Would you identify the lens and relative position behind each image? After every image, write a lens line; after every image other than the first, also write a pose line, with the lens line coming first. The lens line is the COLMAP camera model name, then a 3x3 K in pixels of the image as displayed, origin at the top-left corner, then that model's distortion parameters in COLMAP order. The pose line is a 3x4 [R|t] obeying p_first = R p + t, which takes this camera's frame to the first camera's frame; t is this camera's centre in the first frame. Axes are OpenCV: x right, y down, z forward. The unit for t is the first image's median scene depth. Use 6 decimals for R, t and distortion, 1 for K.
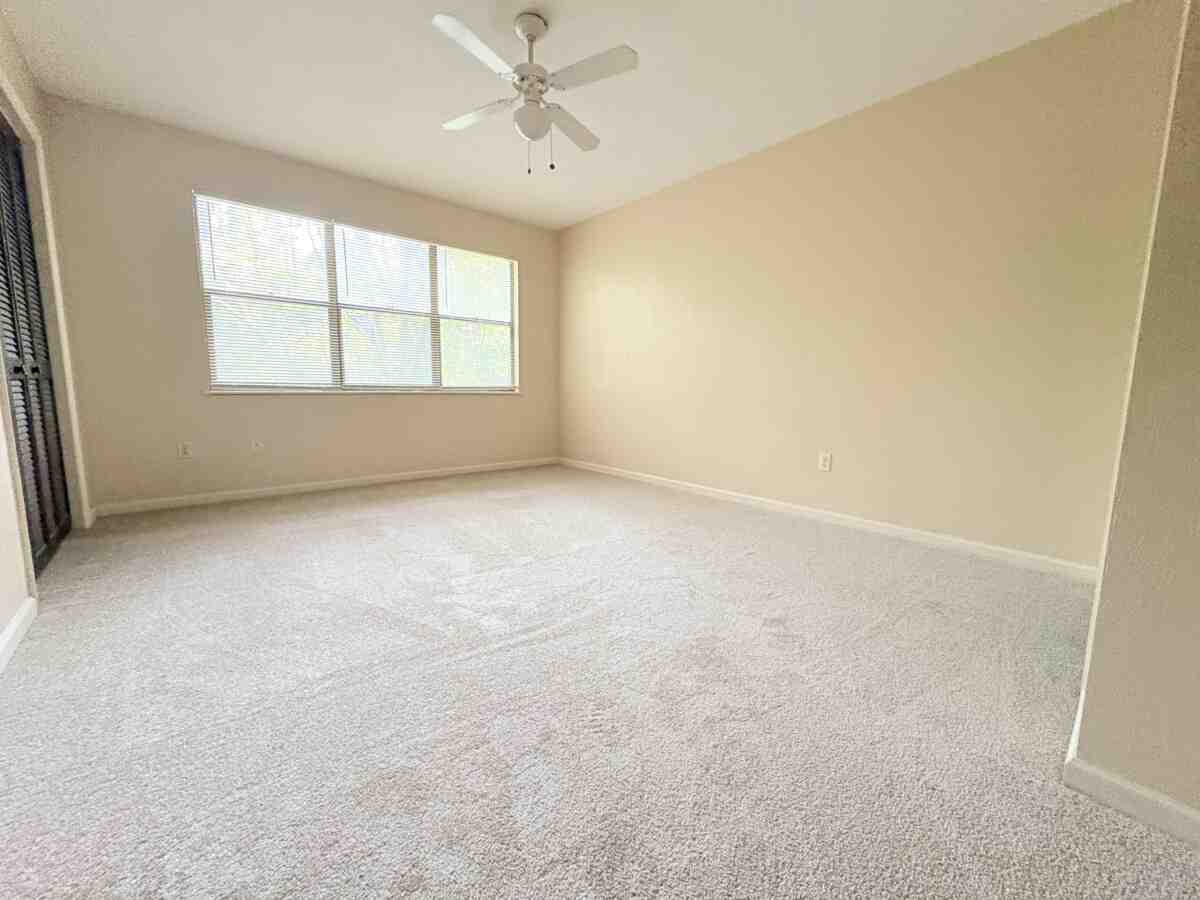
lens RADIAL K [[478.7, 0, 604.6], [0, 478.7, 441.6], [0, 0, 1]] dist [-0.000252, -0.000386]
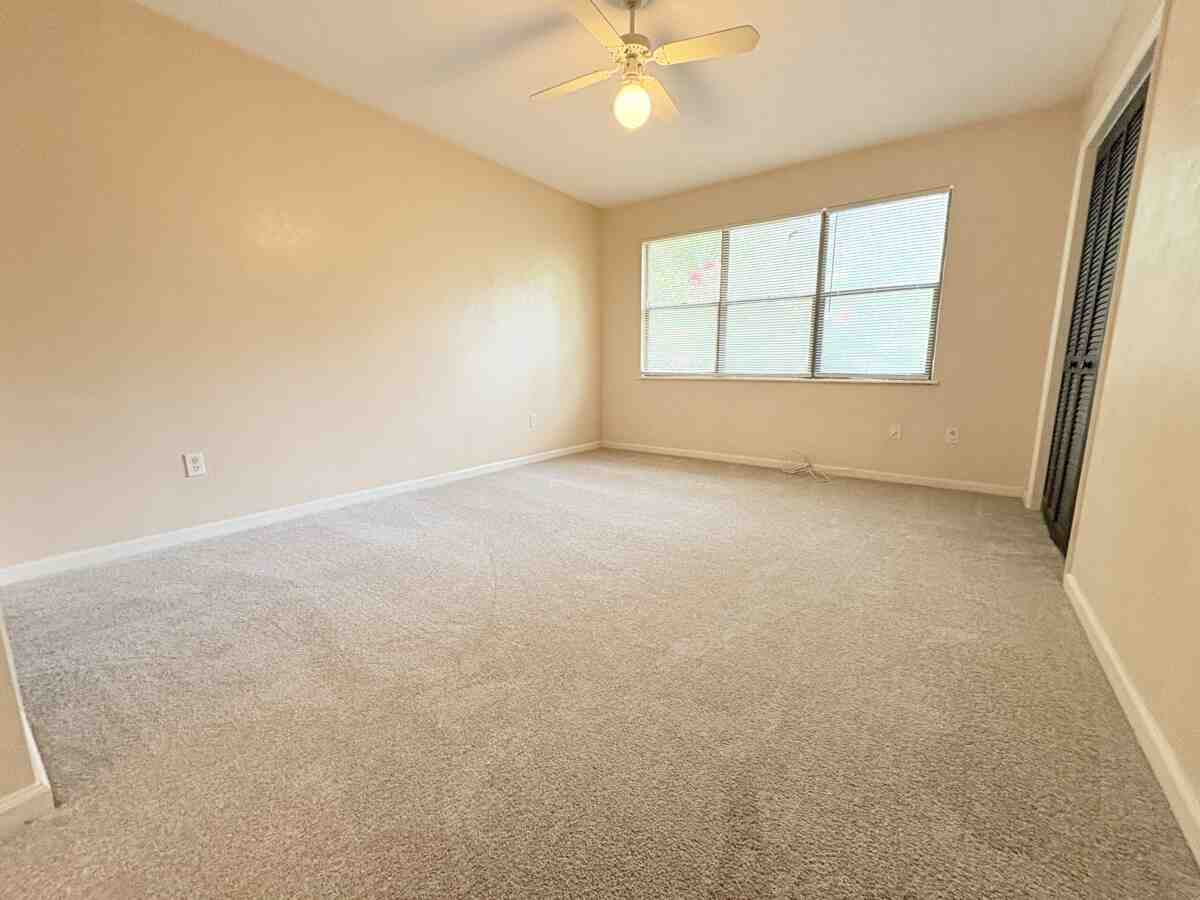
lens RADIAL K [[478.7, 0, 605.0], [0, 478.7, 457.0], [0, 0, 1]] dist [-0.000252, -0.000386]
pose [[0.211761, 0.166652, -0.963008, 0.542298], [-0.117598, 0.982540, 0.144173, -0.051640], [0.970221, 0.082717, 0.227662, 0.484038]]
